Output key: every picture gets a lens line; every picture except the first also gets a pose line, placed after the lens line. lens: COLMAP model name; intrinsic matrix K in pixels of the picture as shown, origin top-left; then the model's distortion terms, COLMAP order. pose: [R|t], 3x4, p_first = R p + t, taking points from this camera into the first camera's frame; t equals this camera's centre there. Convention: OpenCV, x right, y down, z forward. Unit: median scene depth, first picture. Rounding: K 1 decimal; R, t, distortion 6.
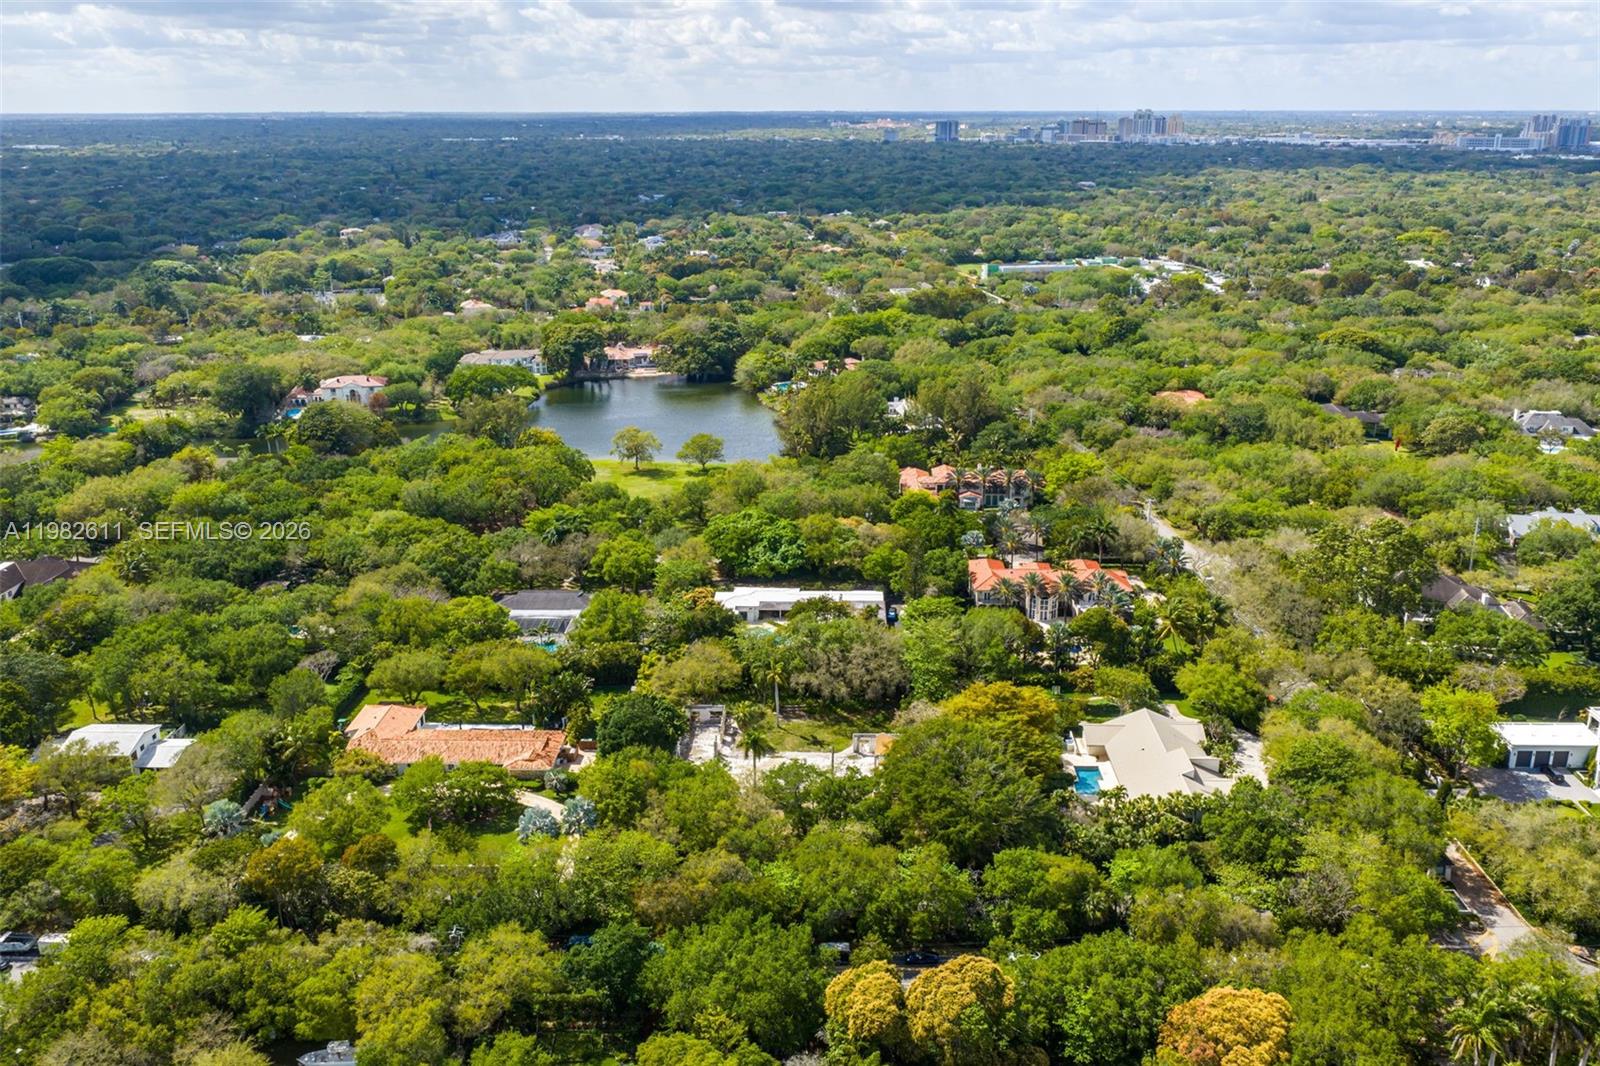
lens RADIAL K [[1316.9, 0, 804.4], [0, 1316.9, 523.5], [0, 0, 1]] dist [0.010396, -0.023608]
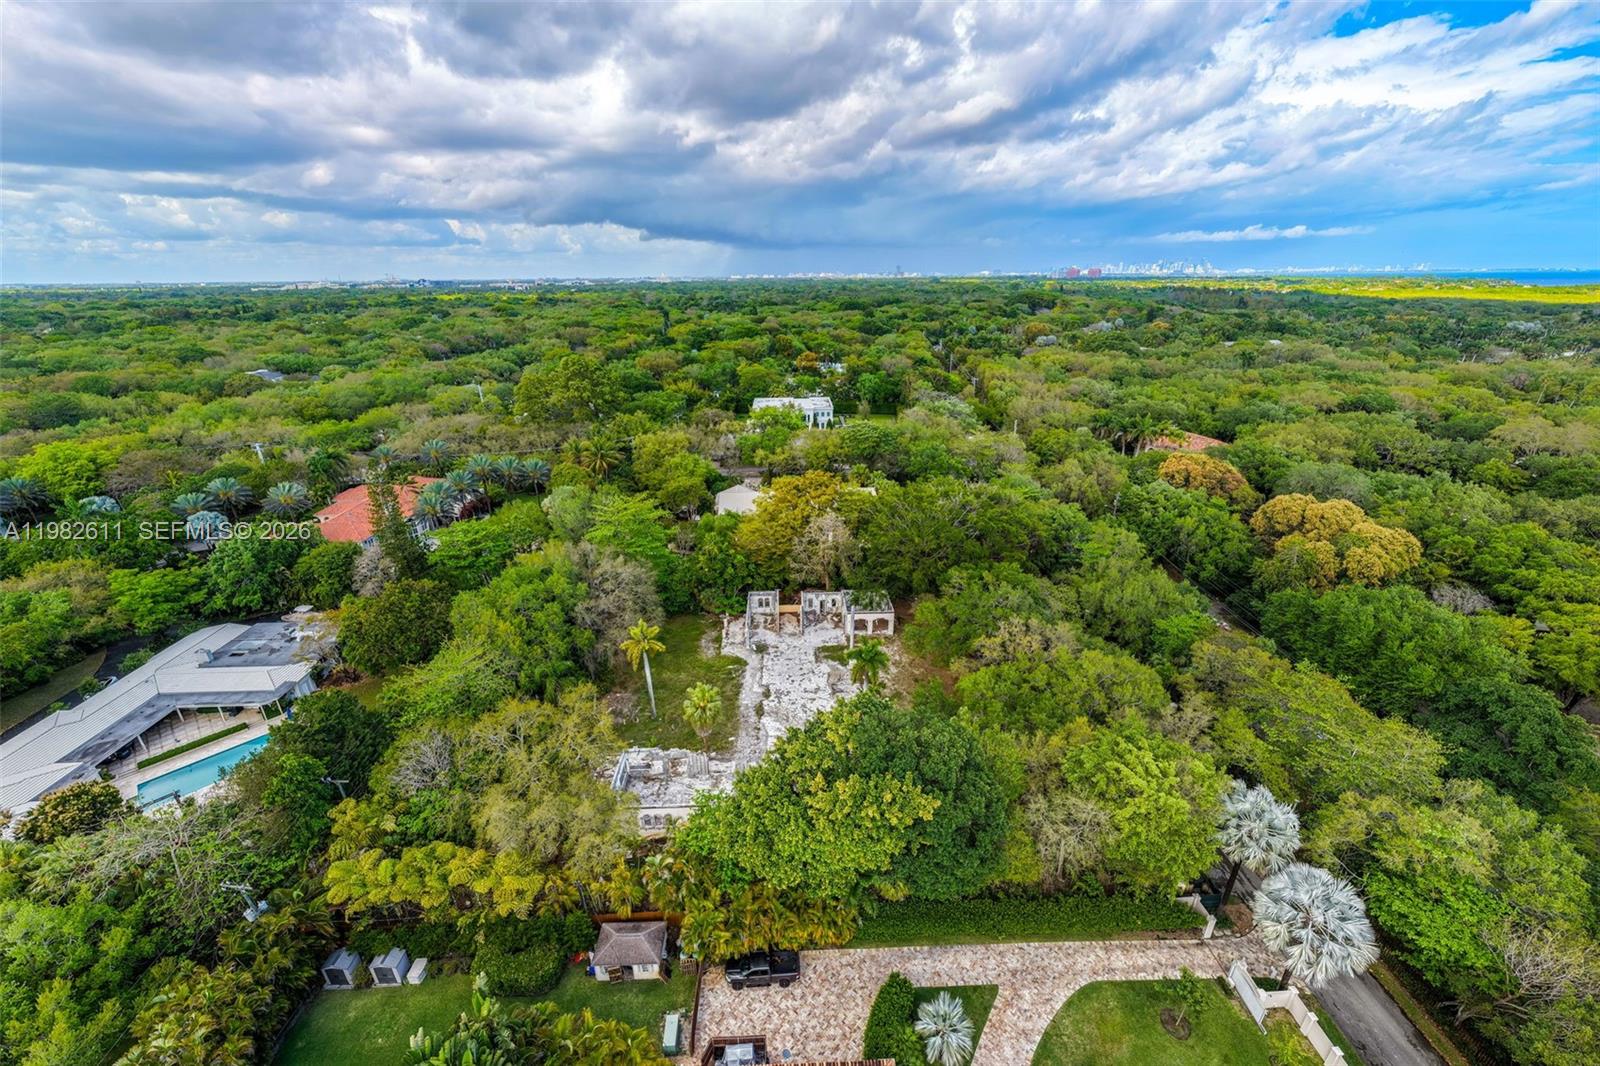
lens RADIAL K [[629.0, 0, 799.6], [0, 629.0, 526.8], [0, 0, 1]] dist [-0.000958, 0.000194]
pose [[-0.045704, -0.375349, 0.925756, -0.266570], [0.307716, 0.876371, 0.370518, -0.018037], [-0.950380, 0.301805, 0.075447, 0.862262]]
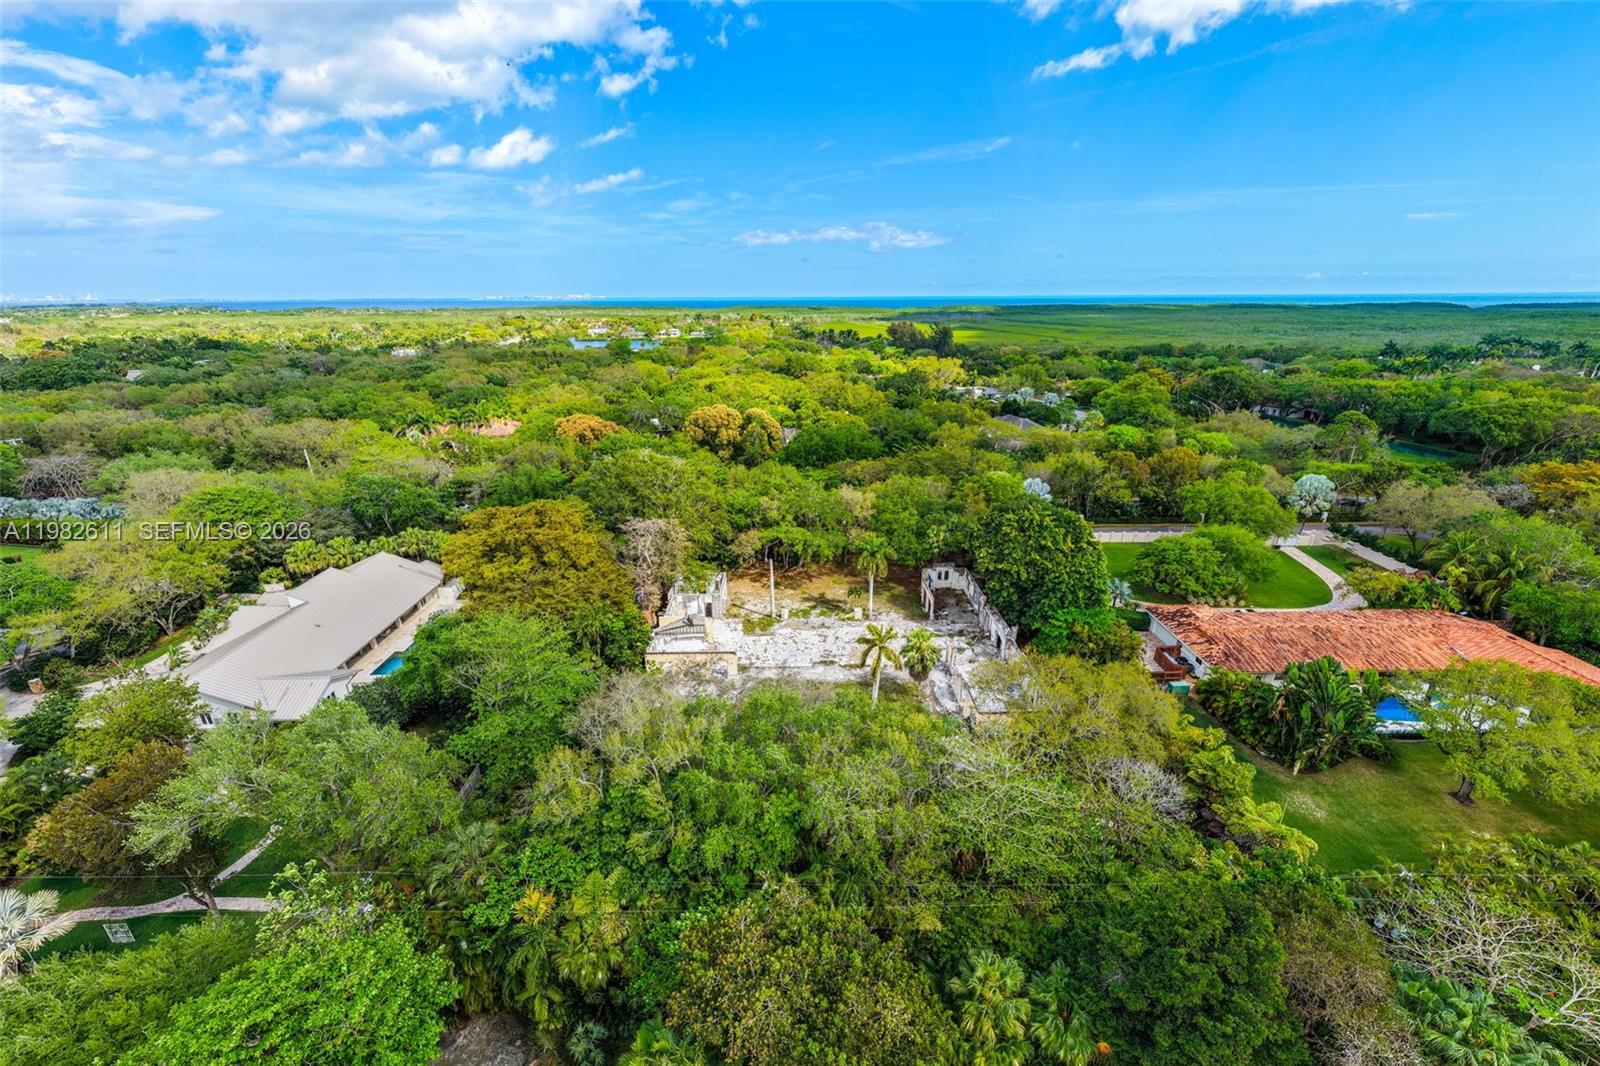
lens RADIAL K [[629.0, 0, 799.6], [0, 629.0, 526.8], [0, 0, 1]] dist [-0.000958, 0.000194]
pose [[-0.999500, 0.008797, -0.030364, 0.014762], [-0.011346, 0.796687, 0.604285, -0.061174], [0.029506, 0.604328, -0.796189, 1.121012]]
